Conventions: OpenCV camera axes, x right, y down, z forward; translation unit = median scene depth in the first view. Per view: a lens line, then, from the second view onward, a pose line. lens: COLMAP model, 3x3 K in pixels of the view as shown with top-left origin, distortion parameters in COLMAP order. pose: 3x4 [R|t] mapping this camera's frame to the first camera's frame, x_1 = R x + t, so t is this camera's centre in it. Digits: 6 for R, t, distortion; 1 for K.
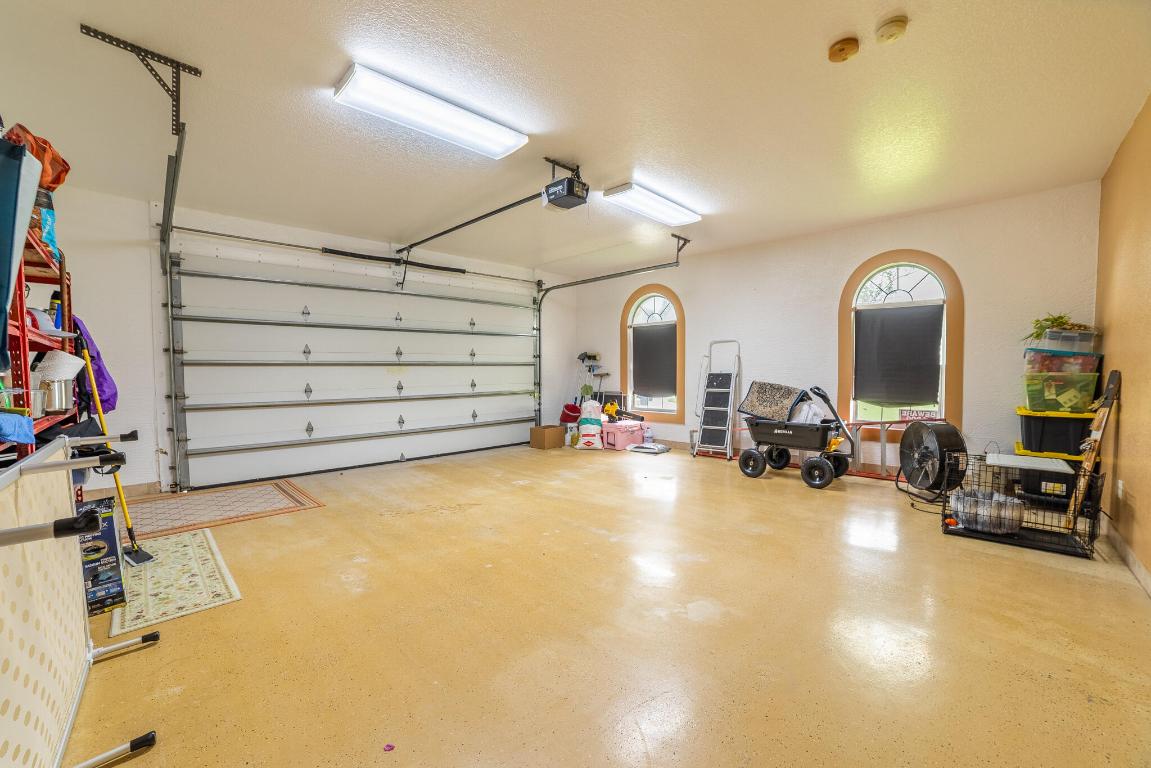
lens RADIAL K [[461.4, 0, 575.5], [0, 461.4, 384.0], [0, 0, 1]] dist [-0.103510, 0.031053]
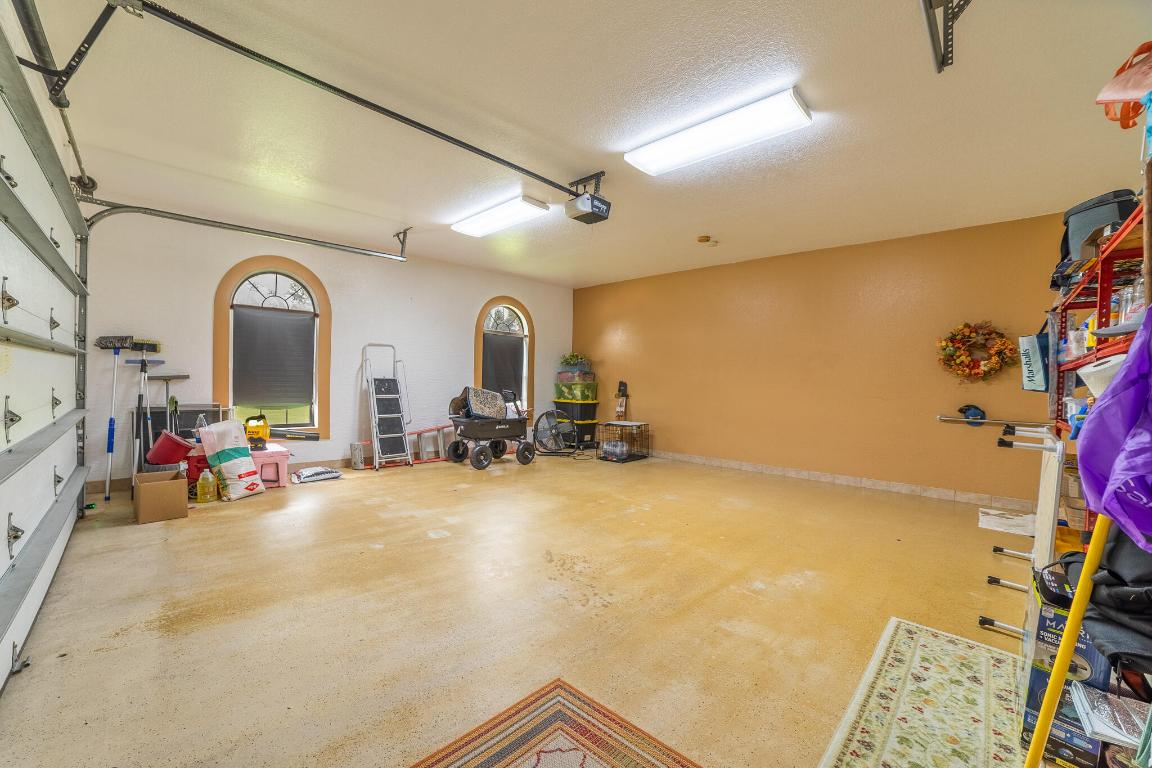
lens RADIAL K [[456.2, 0, 569.4], [0, 456.2, 392.0], [0, 0, 1]] dist [-0.088732, 0.028270]
pose [[0.003160, -0.020344, 0.999788, -1.017384], [0.003046, 0.999789, 0.020334, -0.022832], [-0.999990, 0.002982, 0.003221, 1.006296]]
